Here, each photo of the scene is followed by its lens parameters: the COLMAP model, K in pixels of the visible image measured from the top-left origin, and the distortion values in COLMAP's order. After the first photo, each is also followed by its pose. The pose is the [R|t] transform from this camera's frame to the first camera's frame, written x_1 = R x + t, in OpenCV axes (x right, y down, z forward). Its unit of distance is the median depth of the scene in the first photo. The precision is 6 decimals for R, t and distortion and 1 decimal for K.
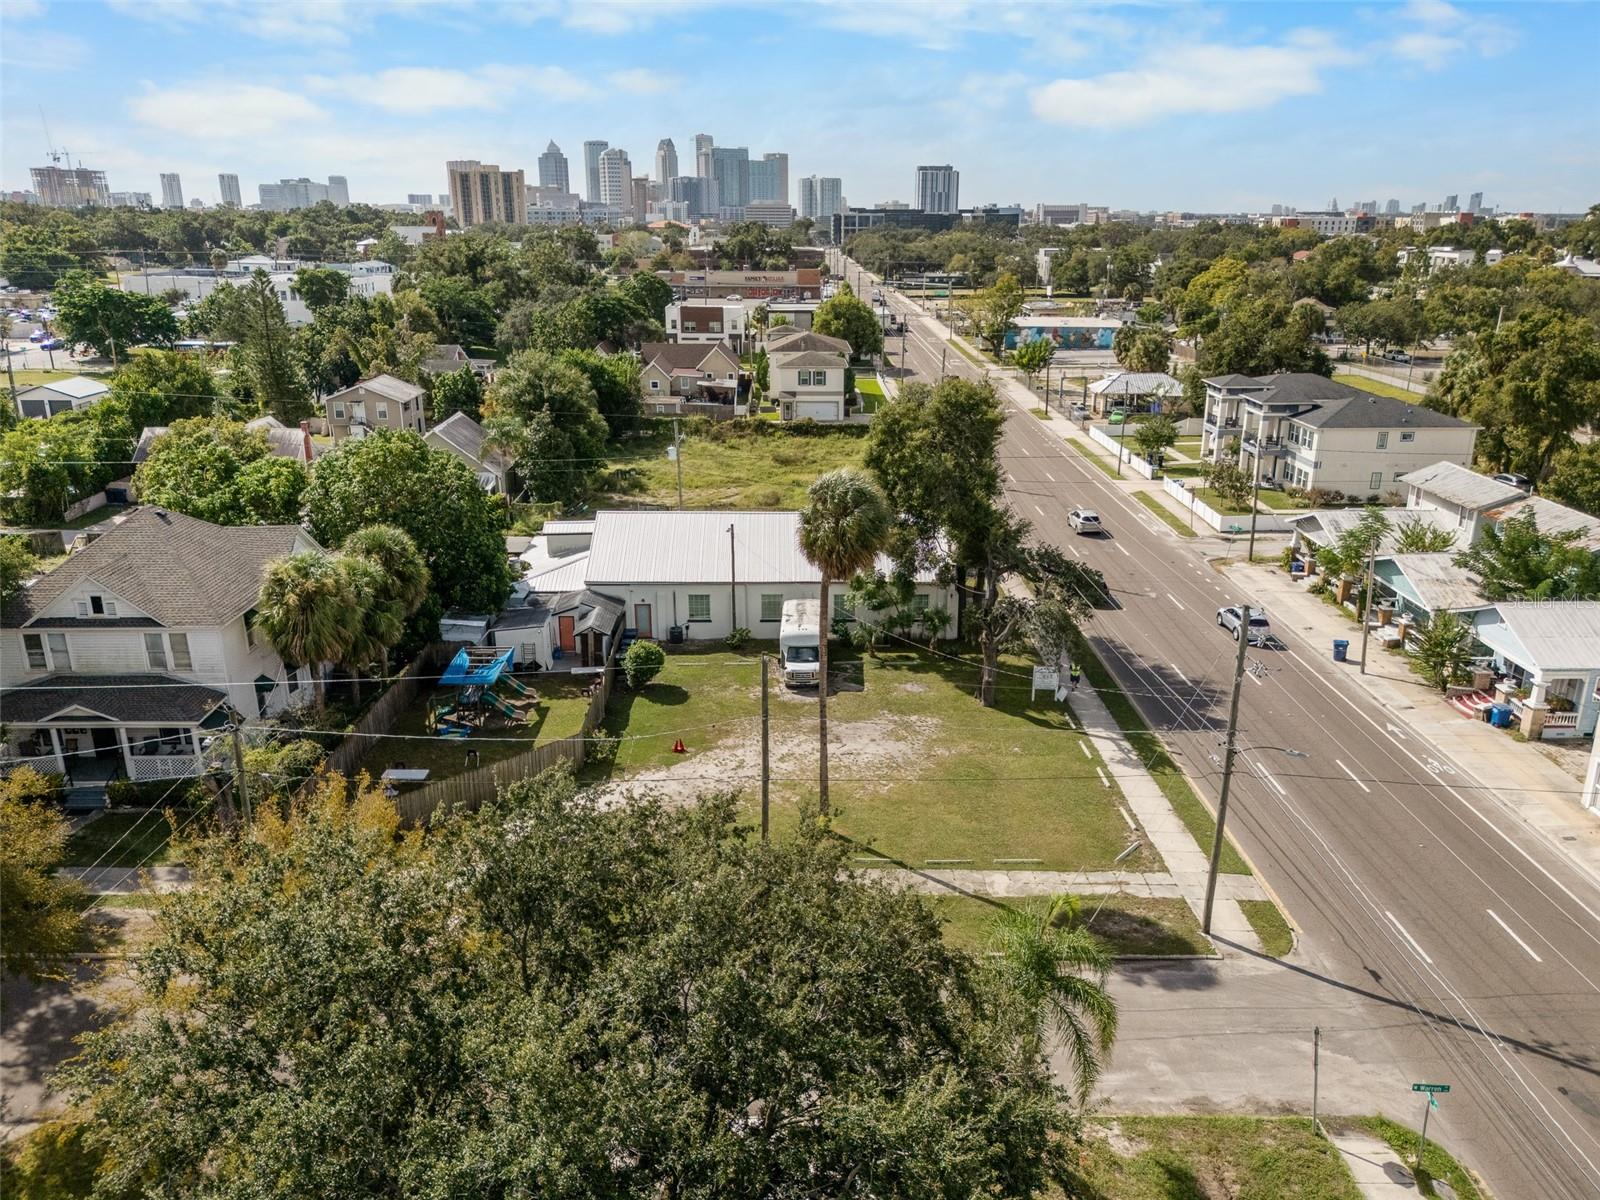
lens RADIAL K [[1180.4, 0, 800.0], [0, 1180.4, 600.0], [0, 0, 1]] dist [0.072689, -0.069878]
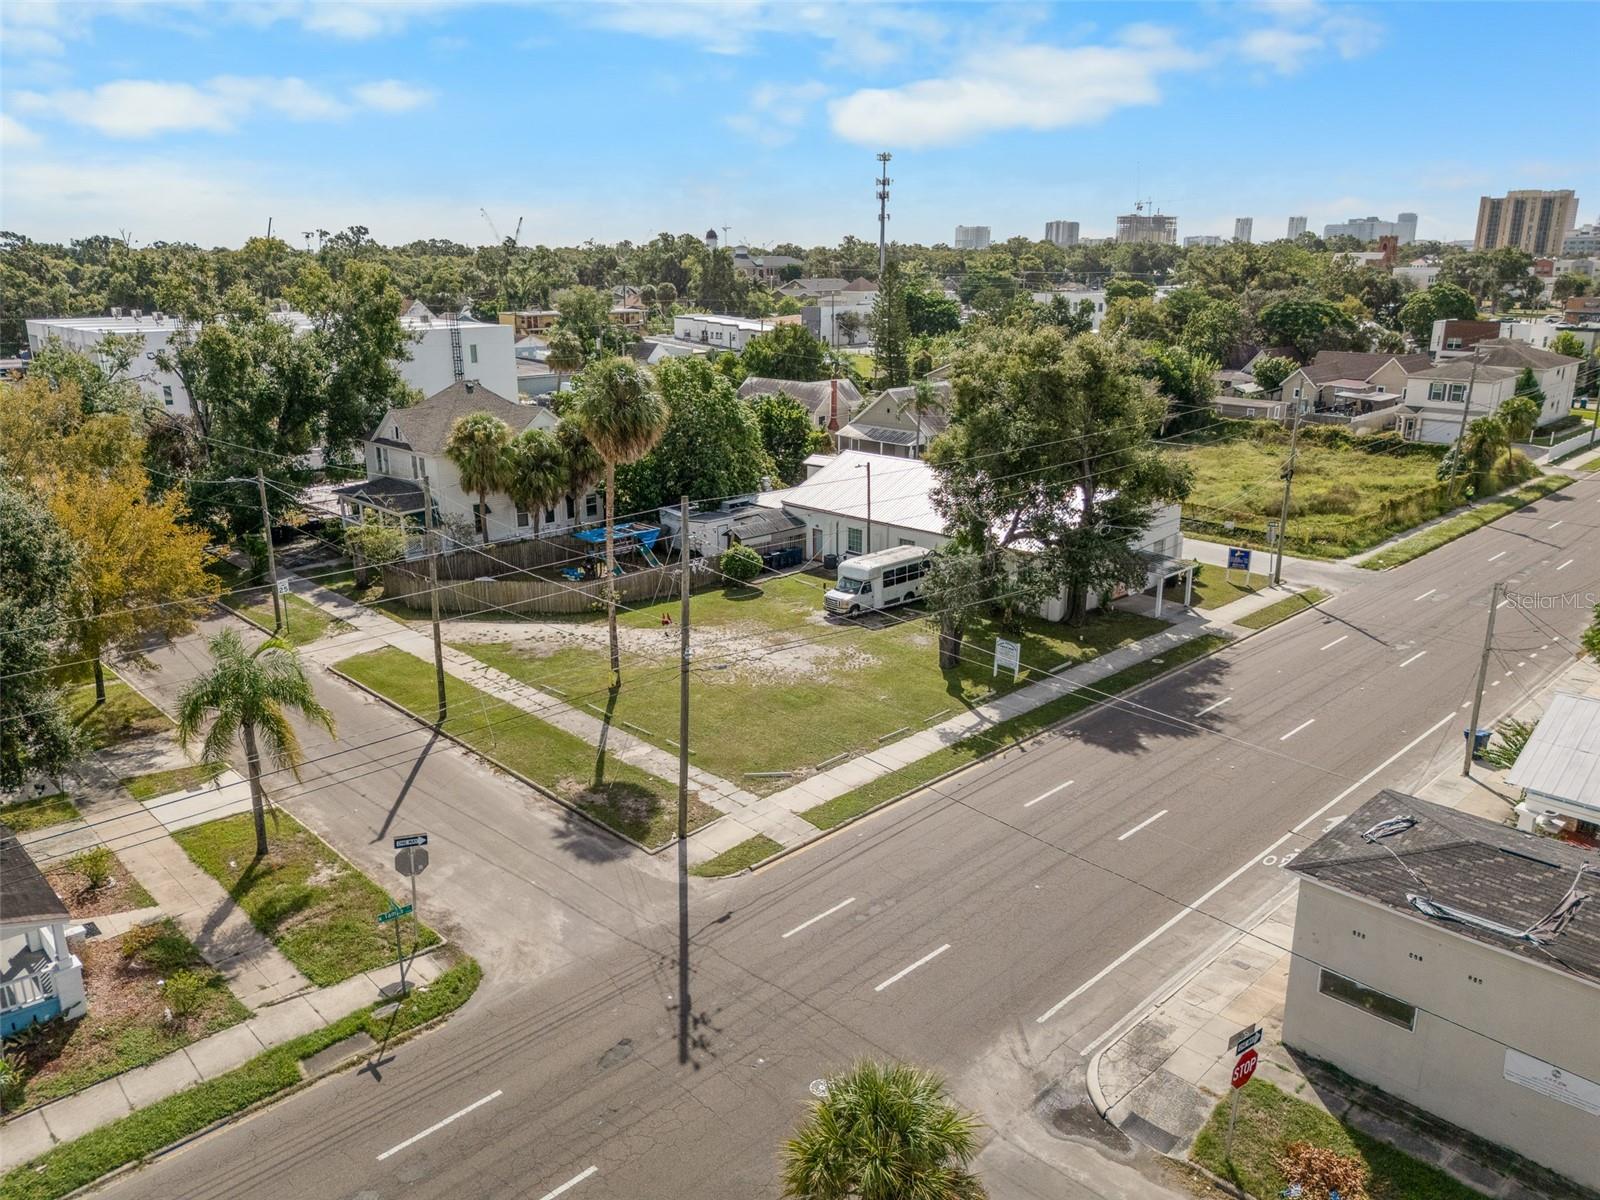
lens RADIAL K [[1180.4, 0, 800.0], [0, 1180.4, 600.0], [0, 0, 1]] dist [0.072689, -0.069878]
pose [[0.685260, 0.197874, -0.700902, 0.741711], [-0.220124, 0.973646, 0.059661, 0.007168], [0.694236, 0.113402, 0.710758, 0.251405]]
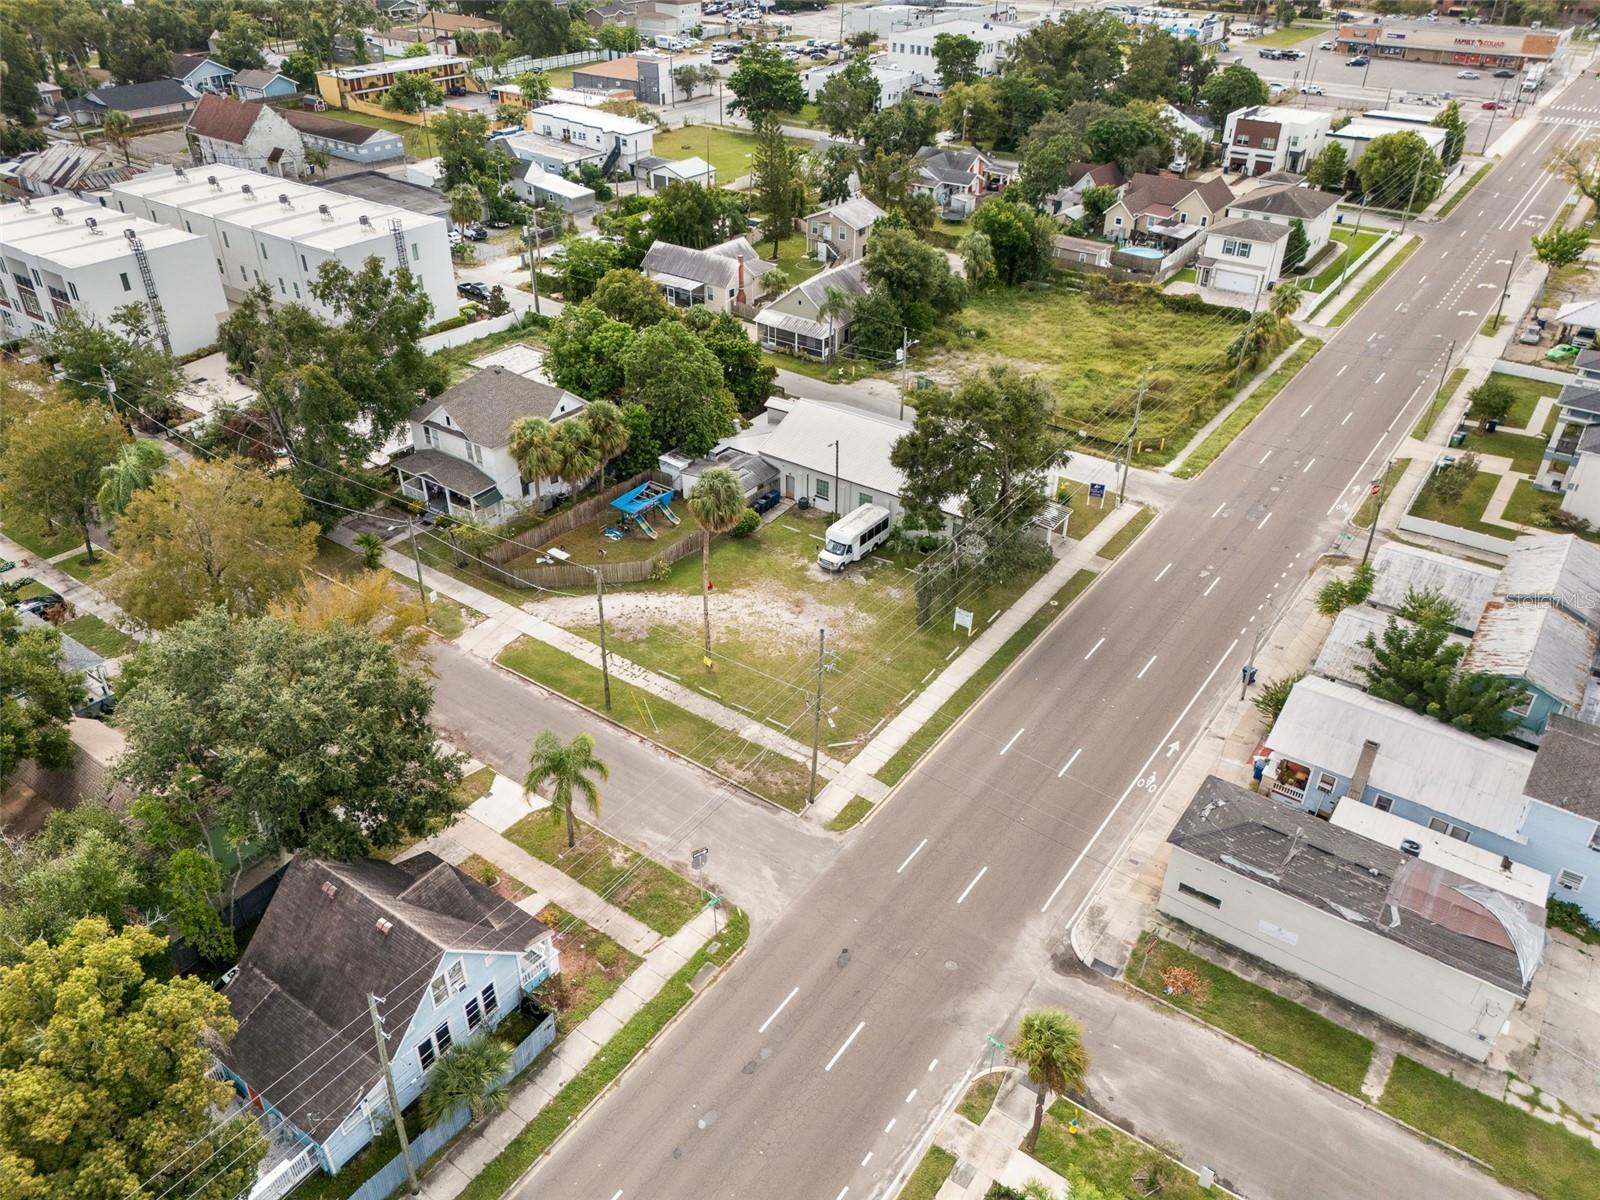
lens RADIAL K [[1180.4, 0, 800.0], [0, 1180.4, 600.0], [0, 0, 1]] dist [0.072689, -0.069878]
pose [[0.804678, 0.320754, -0.499609, 0.745152], [-0.187659, 0.935770, 0.298527, -0.331396], [0.563273, -0.146462, 0.813186, -0.209993]]
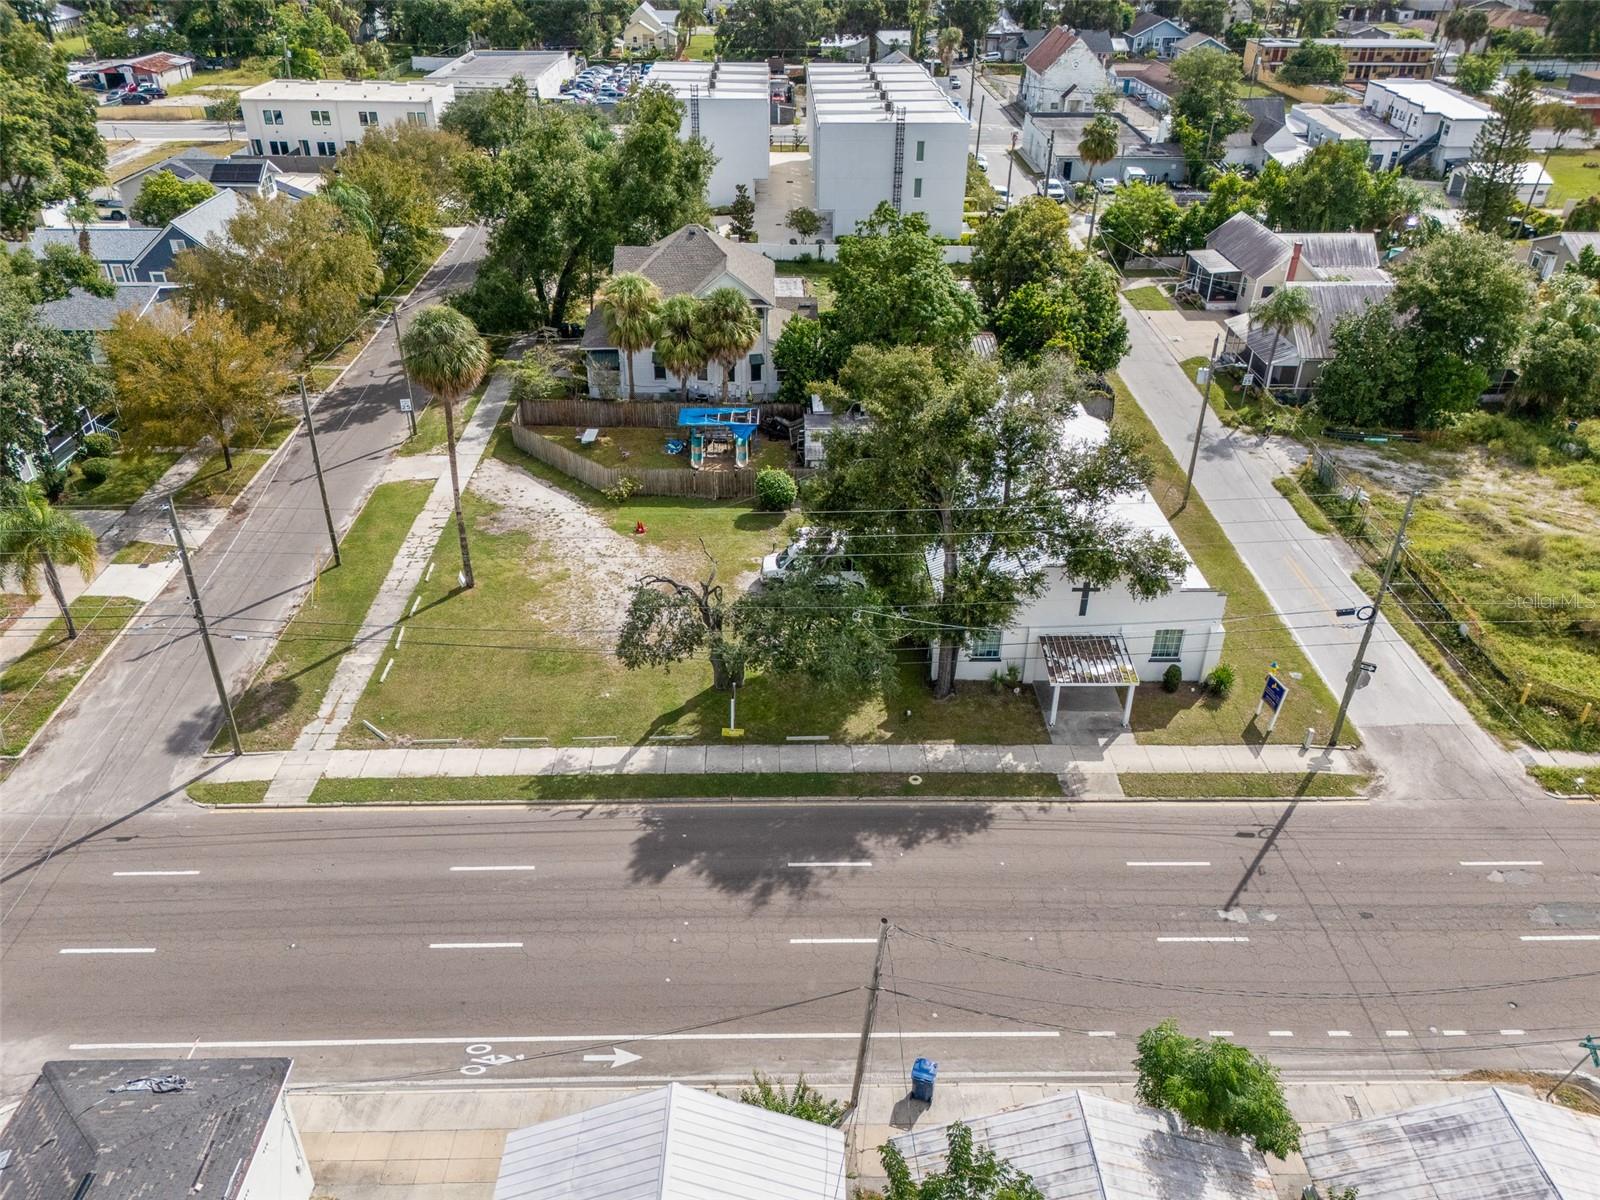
lens RADIAL K [[1180.4, 0, 800.0], [0, 1180.4, 600.0], [0, 0, 1]] dist [0.072689, -0.069878]
pose [[0.002861, 0.512530, -0.858664, 0.902422], [-0.320099, 0.813957, 0.484779, -0.419564], [0.947380, 0.273470, 0.166389, 0.911000]]
